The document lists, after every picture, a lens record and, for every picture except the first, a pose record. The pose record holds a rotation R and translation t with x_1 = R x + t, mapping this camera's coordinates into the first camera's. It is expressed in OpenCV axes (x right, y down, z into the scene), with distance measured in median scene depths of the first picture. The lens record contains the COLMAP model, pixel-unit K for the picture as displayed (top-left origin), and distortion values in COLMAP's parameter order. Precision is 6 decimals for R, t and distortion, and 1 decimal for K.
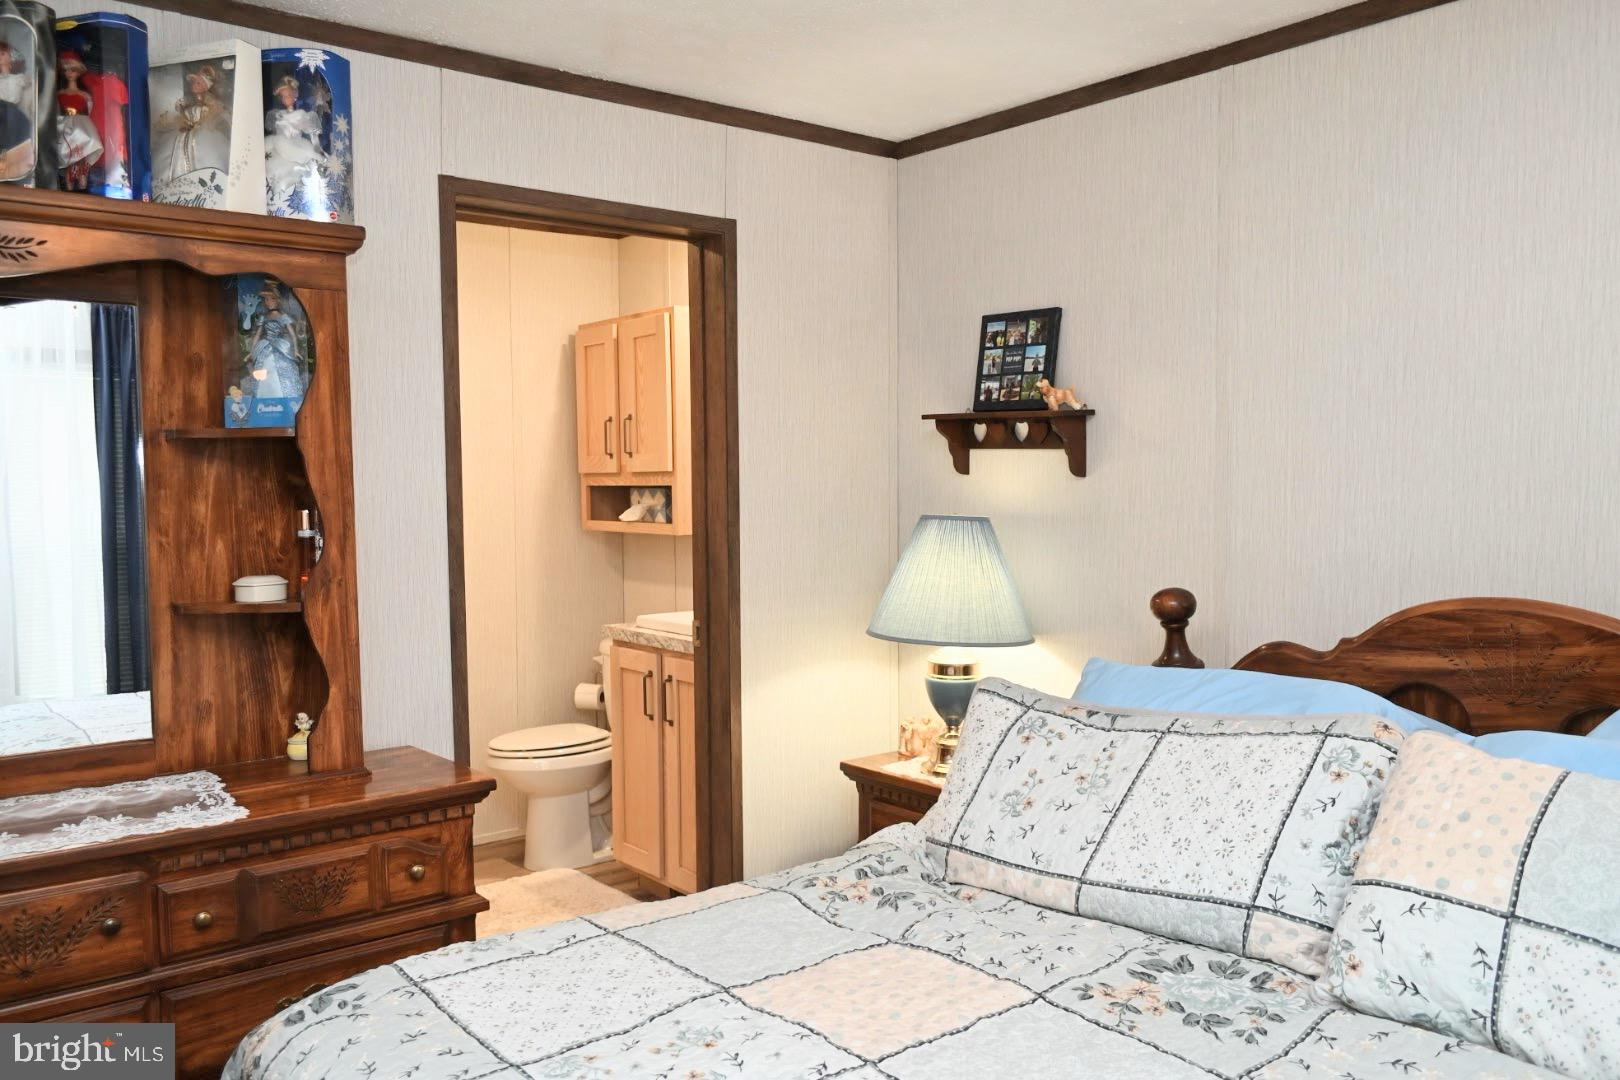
lens RADIAL K [[1251.1, 0, 809.7], [0, 1251.1, 542.9], [0, 0, 1]] dist [-0.010687, 0.006094]
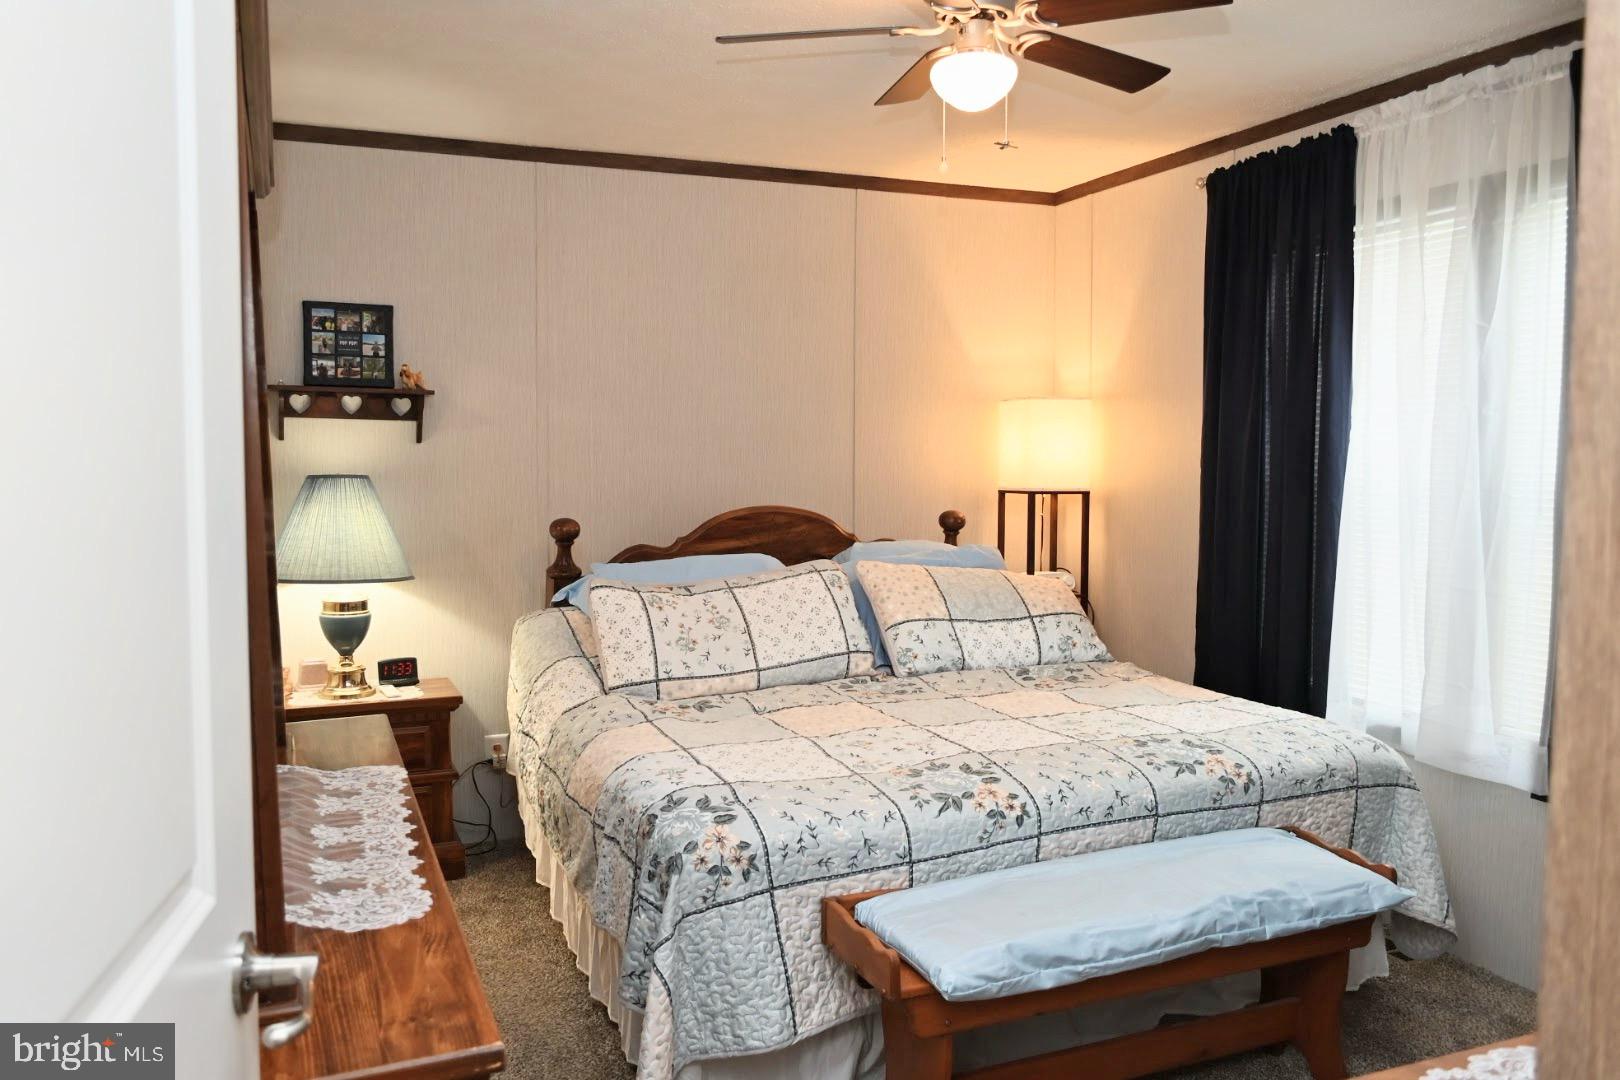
lens RADIAL K [[1251.1, 0, 810.7], [0, 1251.1, 537.8], [0, 0, 1]] dist [-0.010687, 0.006094]
pose [[0.301150, -0.065444, 0.951328, -0.856793], [0.049279, 0.997377, 0.053012, -0.003876], [-0.952303, 0.030916, 0.303585, 0.231018]]
